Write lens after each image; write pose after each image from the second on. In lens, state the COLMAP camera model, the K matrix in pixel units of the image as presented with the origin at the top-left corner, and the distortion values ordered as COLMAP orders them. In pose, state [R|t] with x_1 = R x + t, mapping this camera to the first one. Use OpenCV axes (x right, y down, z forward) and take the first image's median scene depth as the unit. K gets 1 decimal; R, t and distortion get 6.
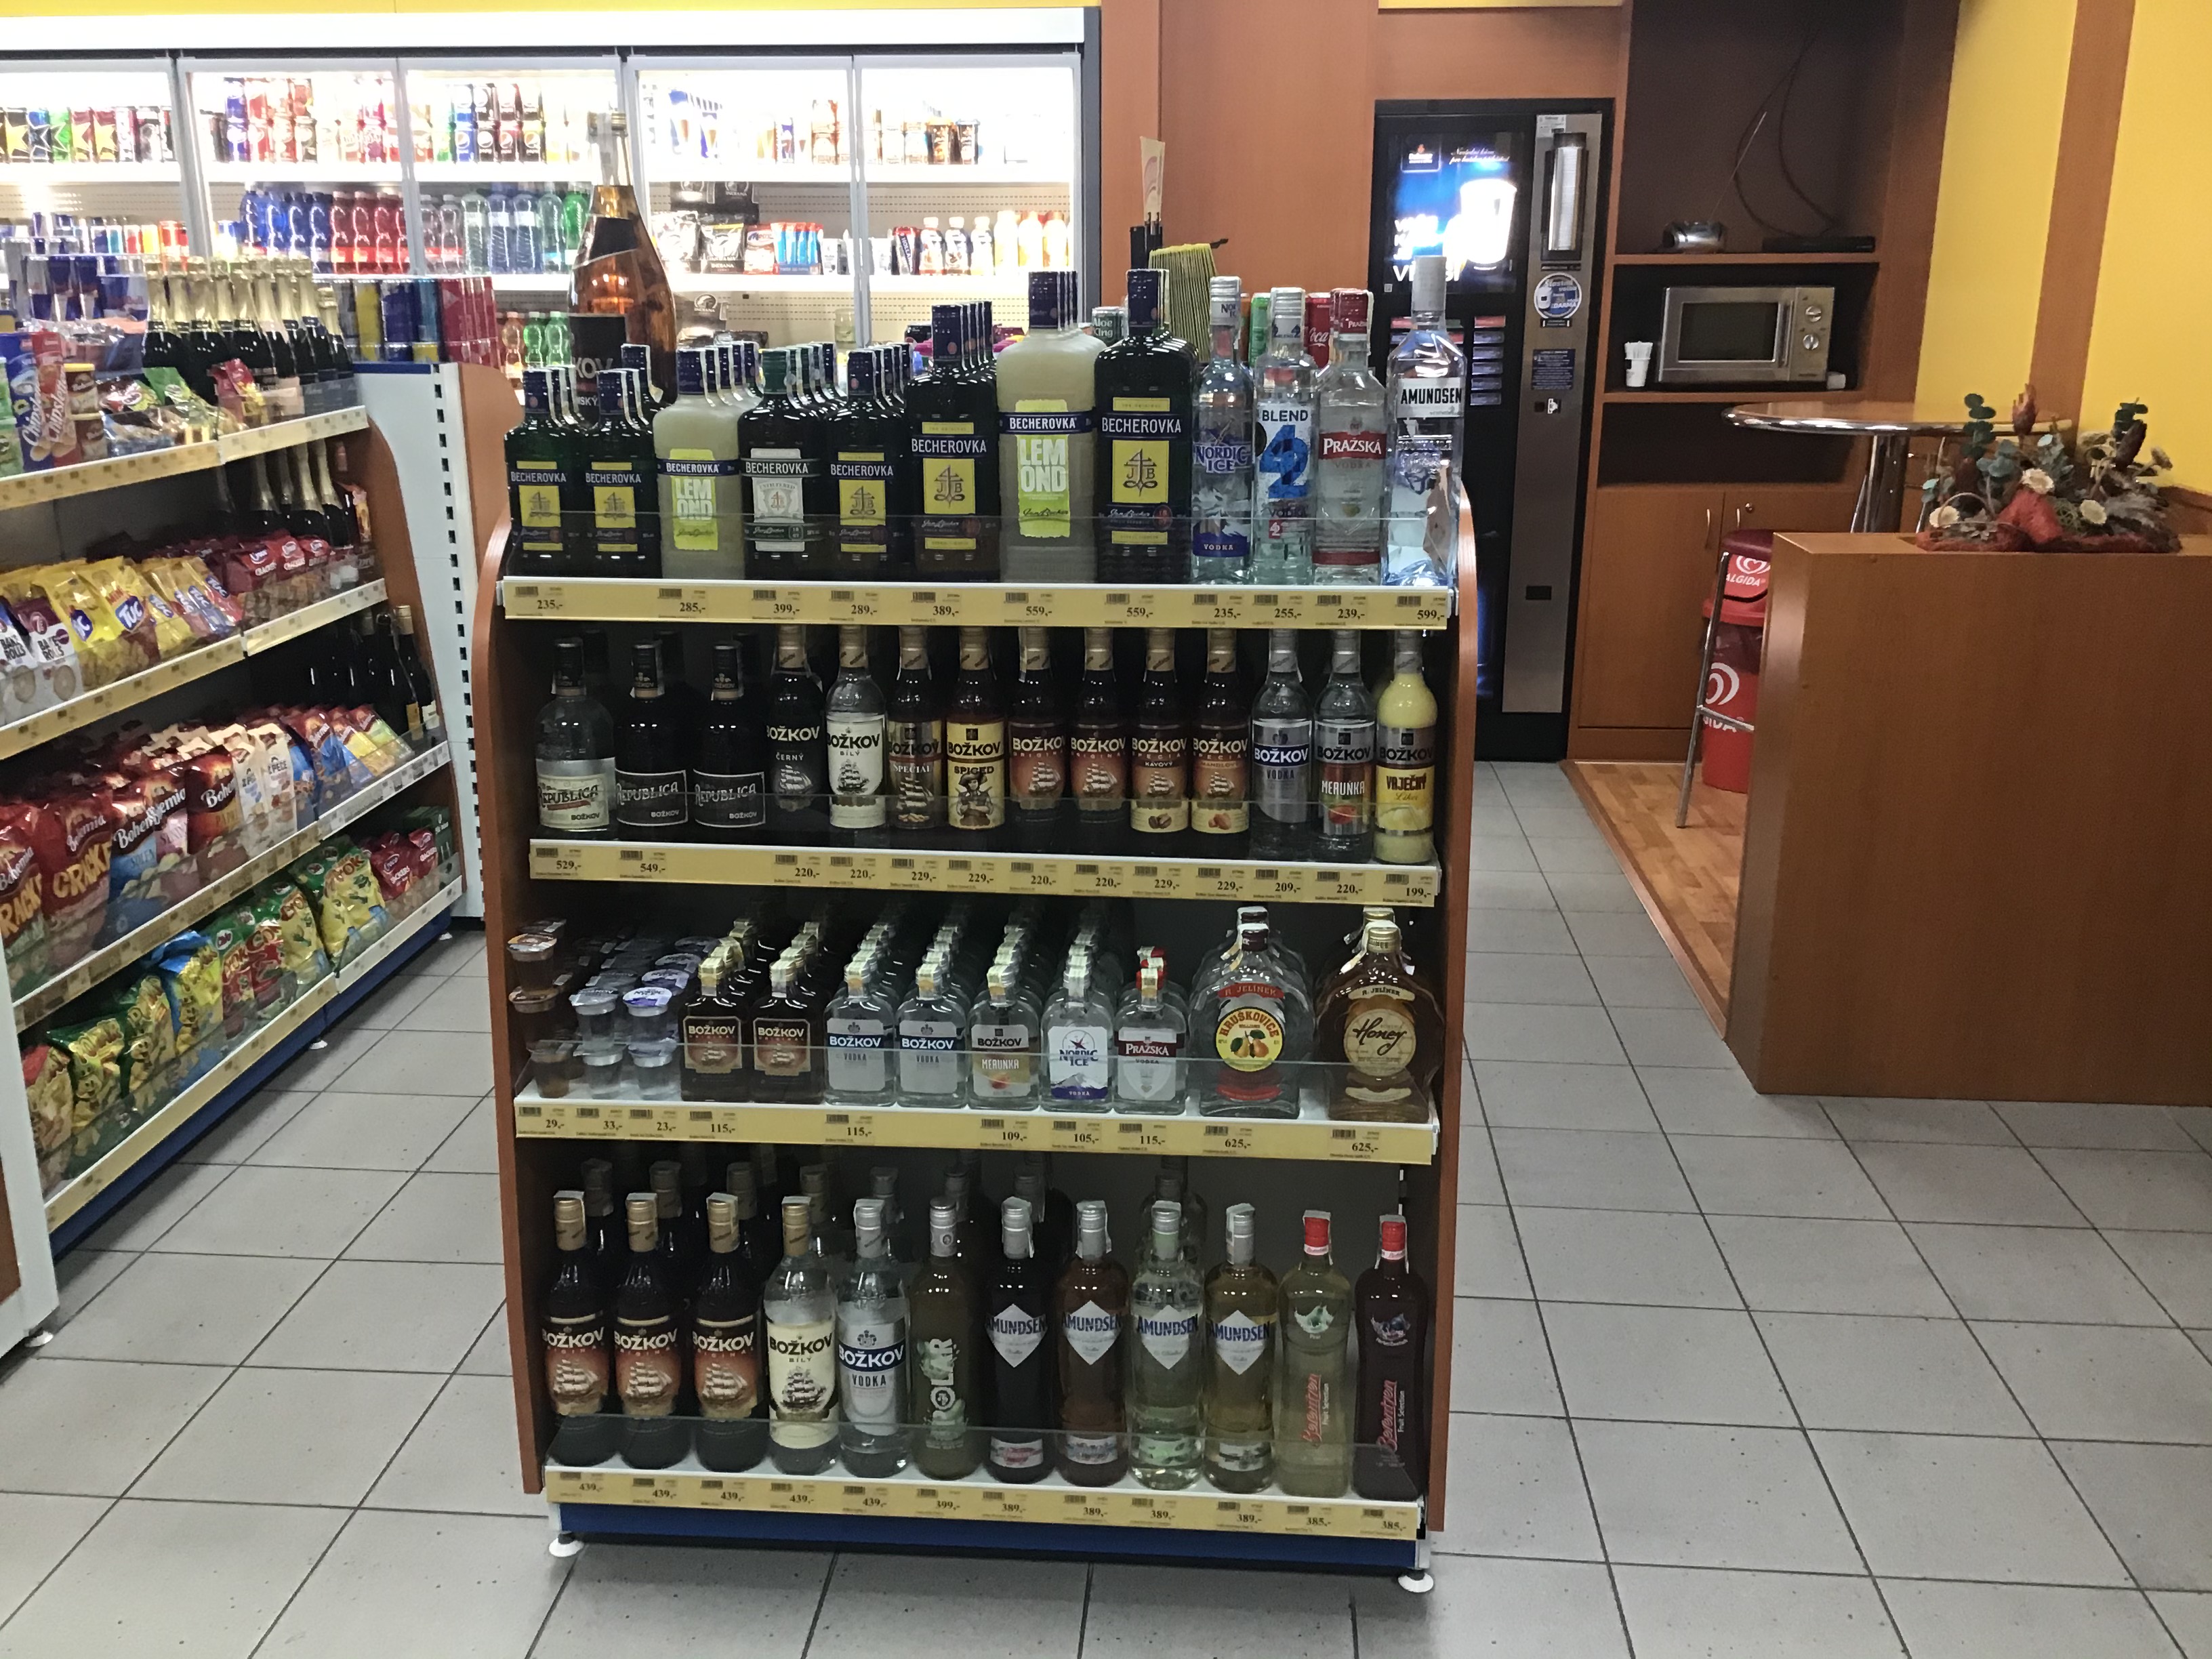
lens RADIAL K [[1961.1, 0, 1095.6], [0, 1961.1, 832.4], [0, 0, 1]] dist [0.090348, -0.157412]
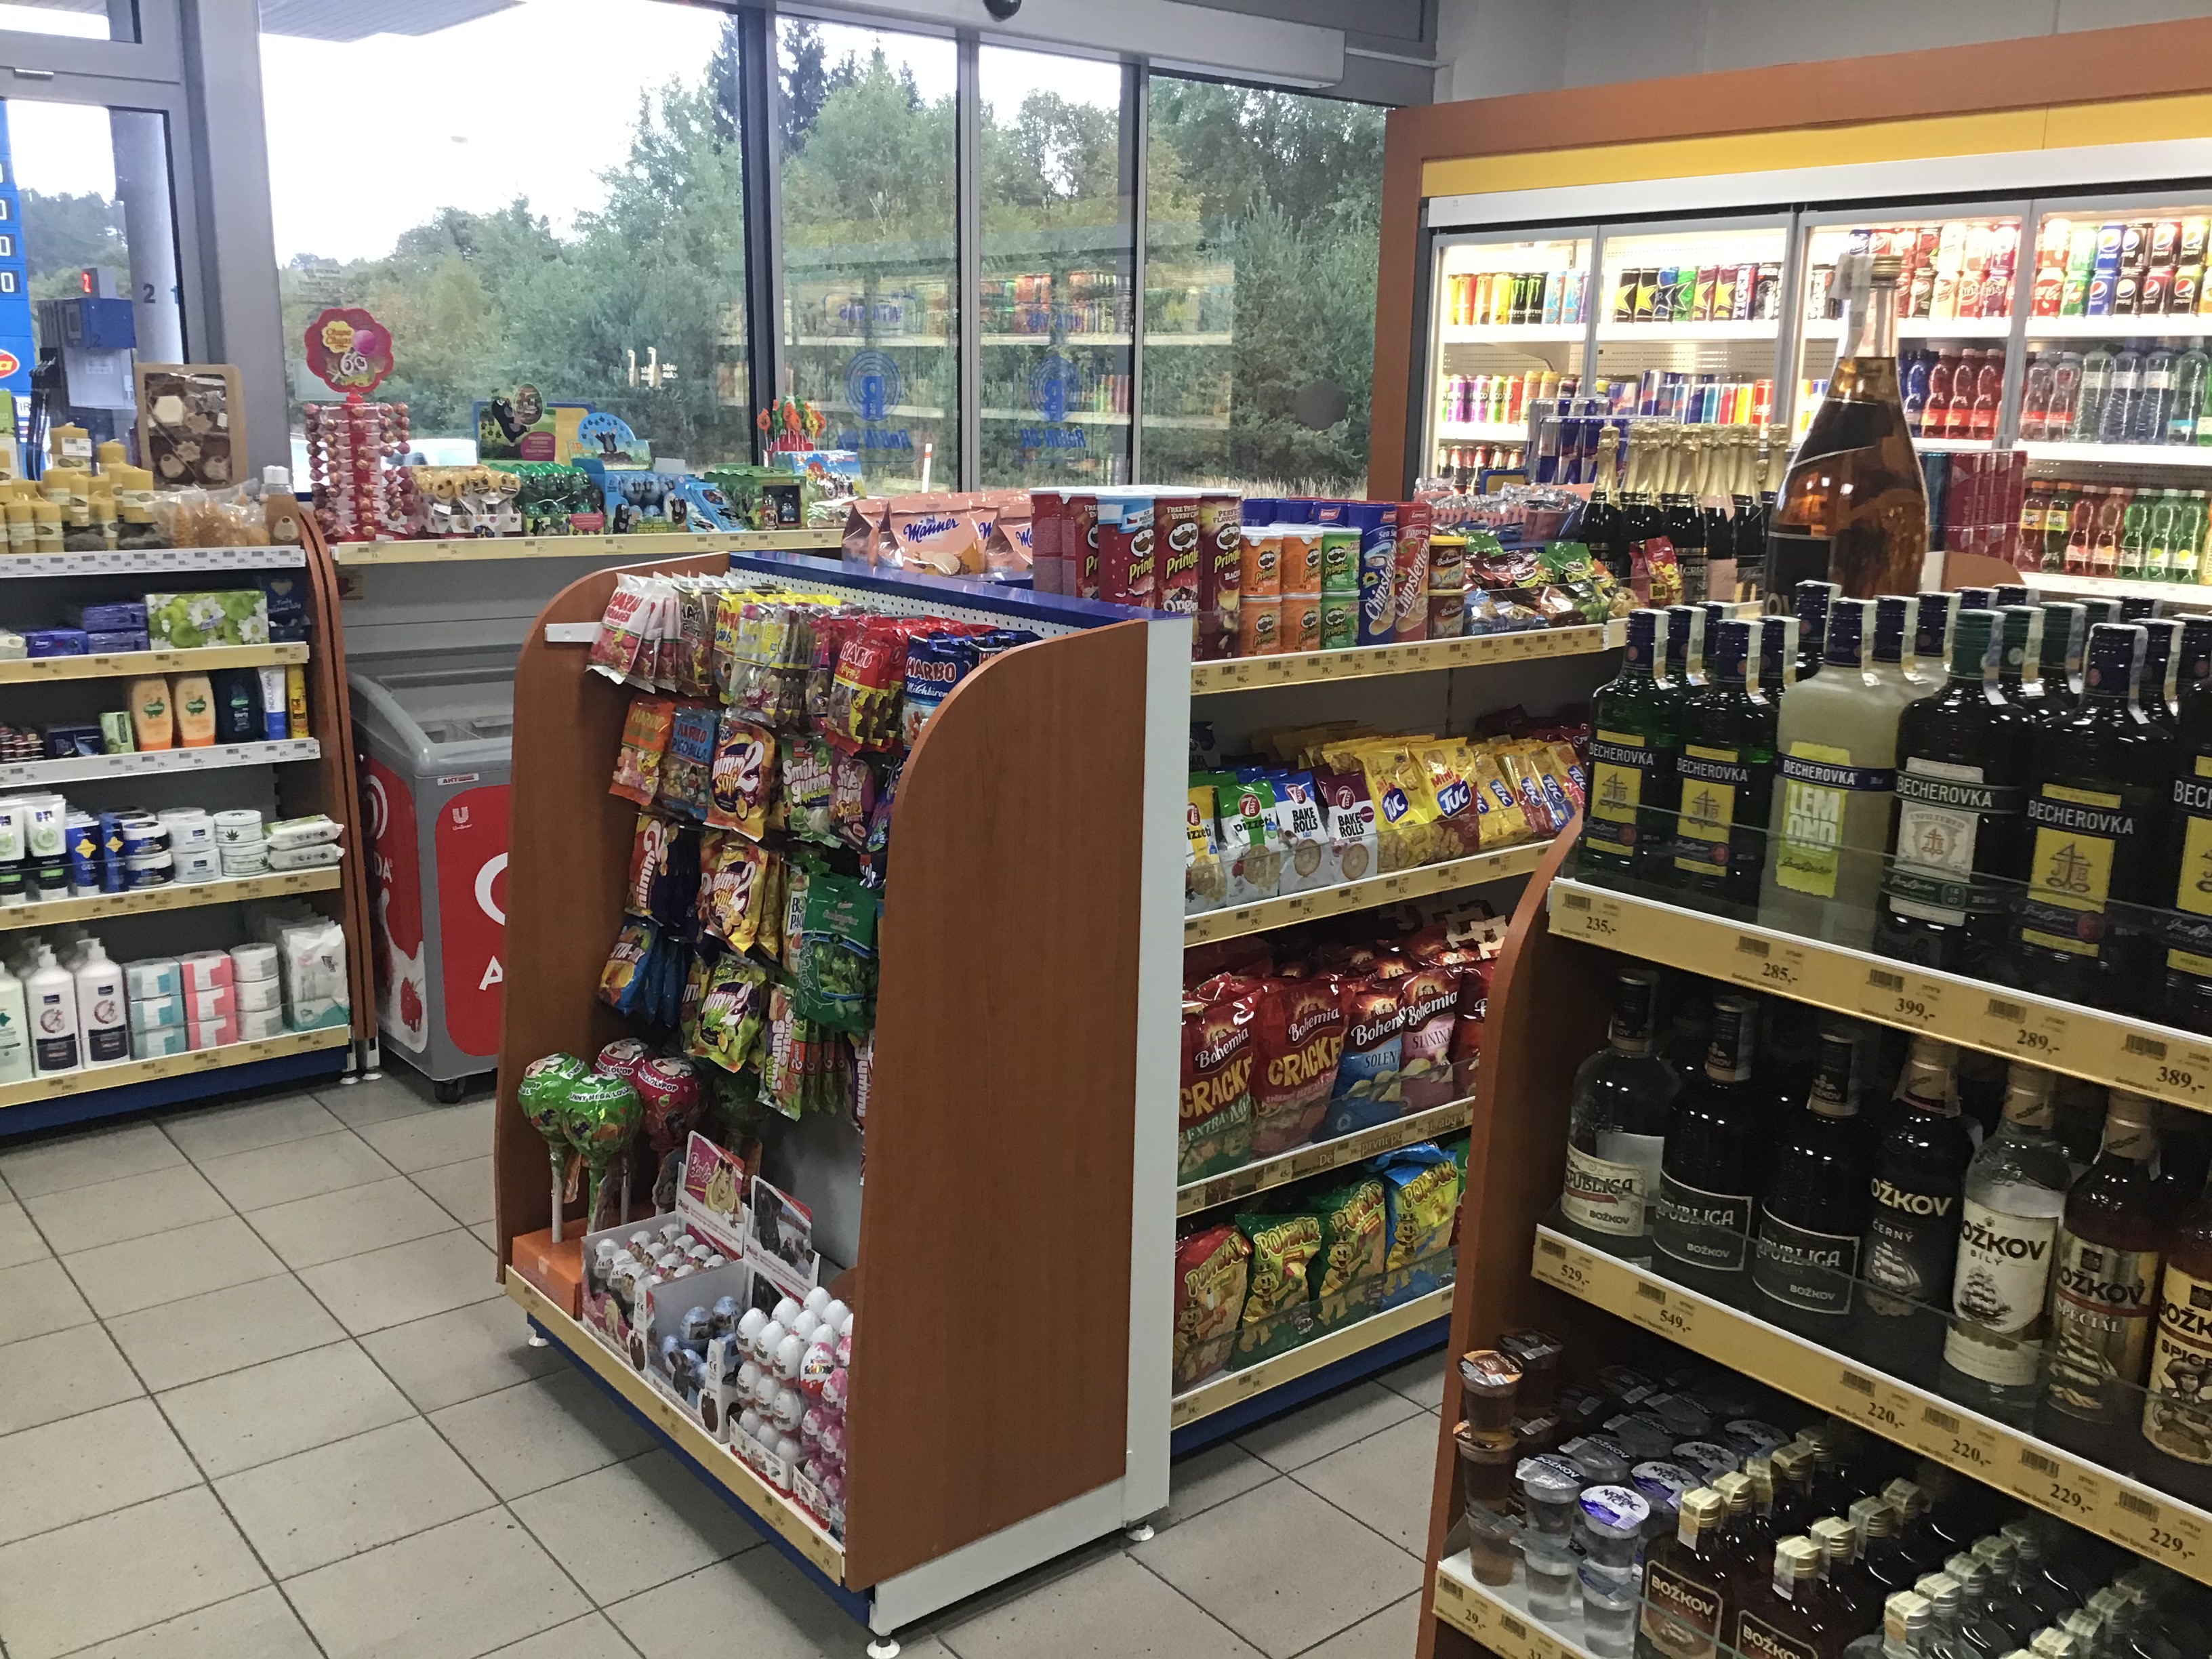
lens RADIAL K [[1961.1, 0, 1105.6], [0, 1961.1, 821.0], [0, 0, 1]] dist [0.090348, -0.157412]
pose [[0.680678, 0.168269, -0.712996, 0.070963], [-0.221374, 0.975009, 0.018766, -0.082721], [0.698334, 0.145065, 0.700917, 0.237437]]
